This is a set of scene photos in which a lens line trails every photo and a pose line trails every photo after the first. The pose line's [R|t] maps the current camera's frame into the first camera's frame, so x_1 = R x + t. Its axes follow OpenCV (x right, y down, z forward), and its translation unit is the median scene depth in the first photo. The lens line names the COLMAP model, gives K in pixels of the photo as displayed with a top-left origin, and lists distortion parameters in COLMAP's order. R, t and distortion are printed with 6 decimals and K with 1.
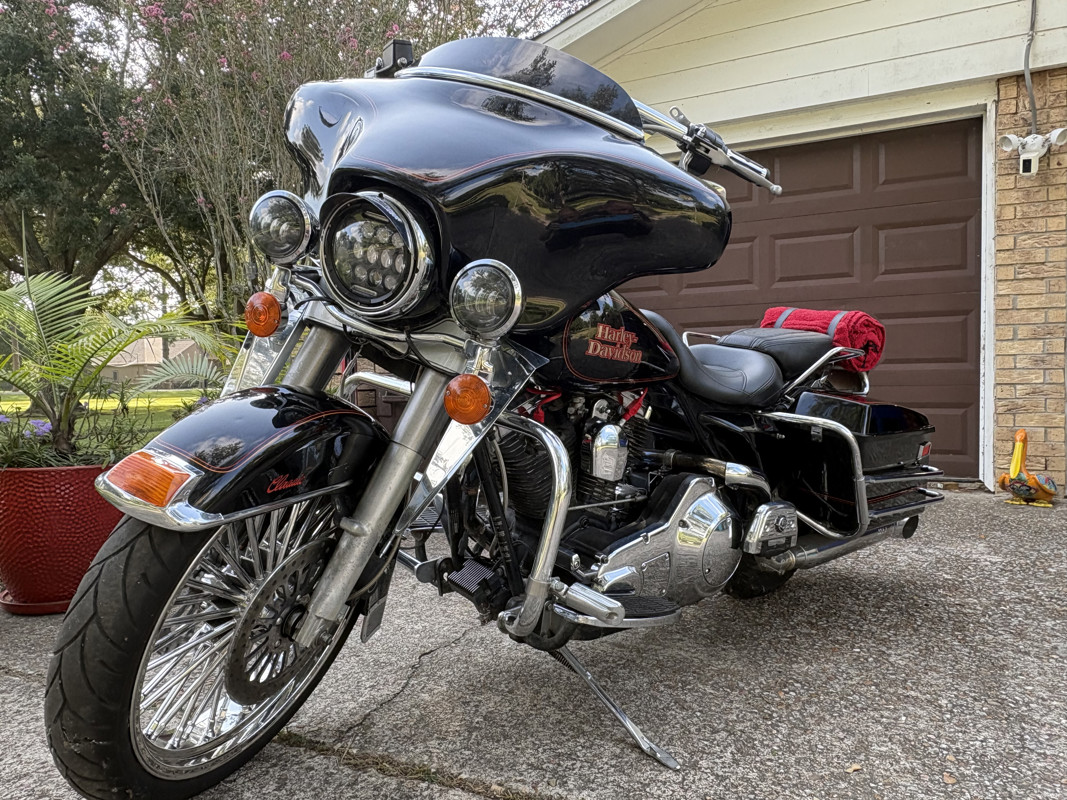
lens RADIAL K [[772.0, 0, 530.8], [0, 772.0, 397.7], [0, 0, 1]] dist [0.003161, 0.003329]
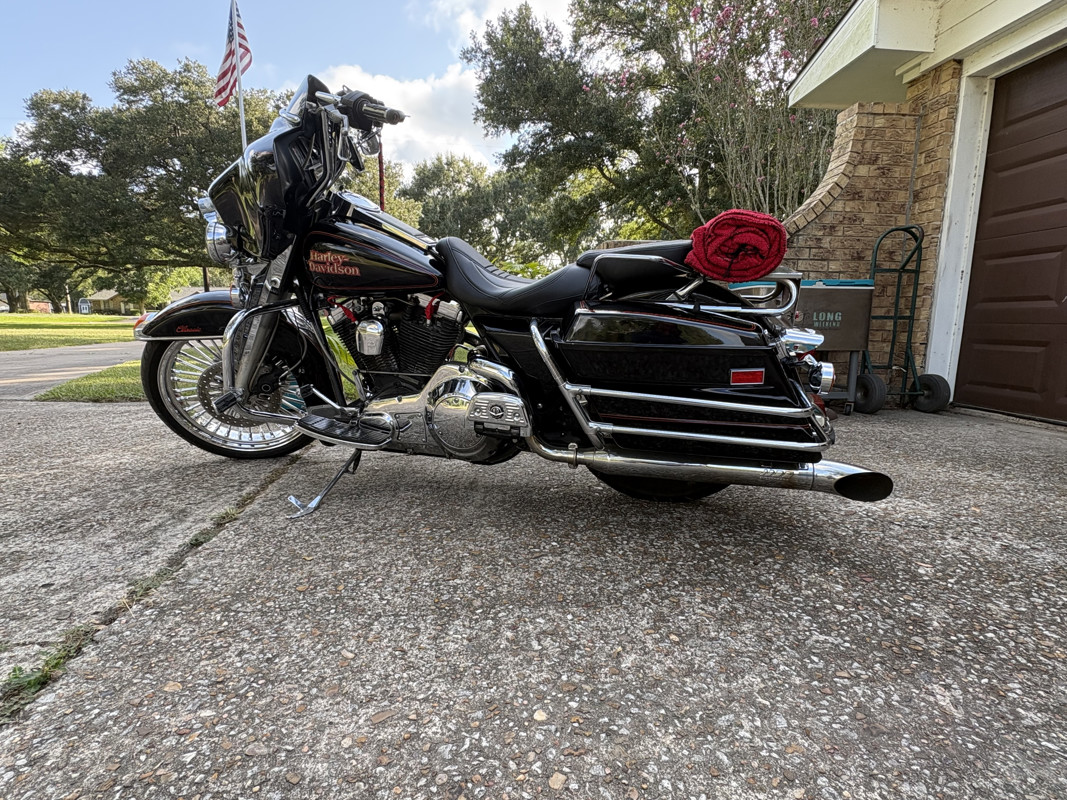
lens RADIAL K [[527.3, 0, 527.5], [0, 527.3, 400.6], [0, 0, 1]] dist [-0.002647, 0.000671]
pose [[0.534959, 0.144093, -0.832500, 1.151605], [-0.038188, 0.988466, 0.146549, 0.031244], [0.844014, -0.046606, 0.534292, 0.693002]]
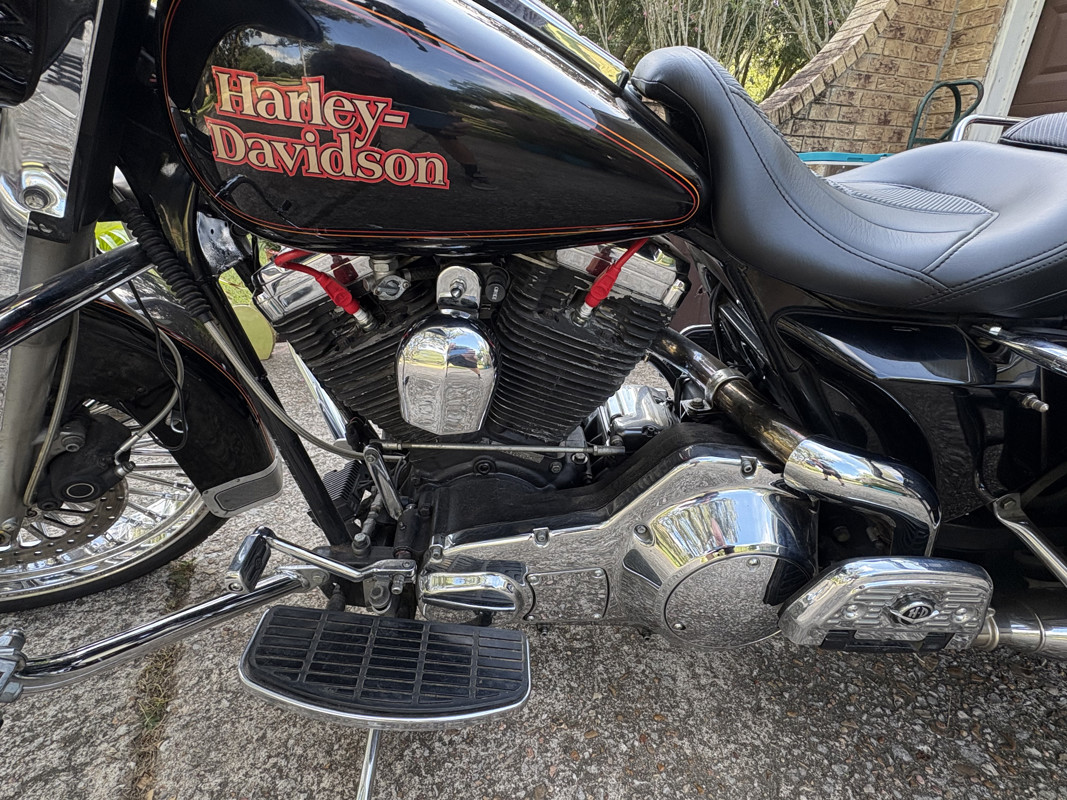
lens RADIAL K [[527.3, 0, 527.3], [0, 527.3, 400.7], [0, 0, 1]] dist [-0.002647, 0.000671]
pose [[0.760900, 0.278593, -0.586018, 0.340543], [-0.044284, 0.923328, 0.381451, -0.047108], [0.647356, -0.264295, 0.714898, 0.782065]]
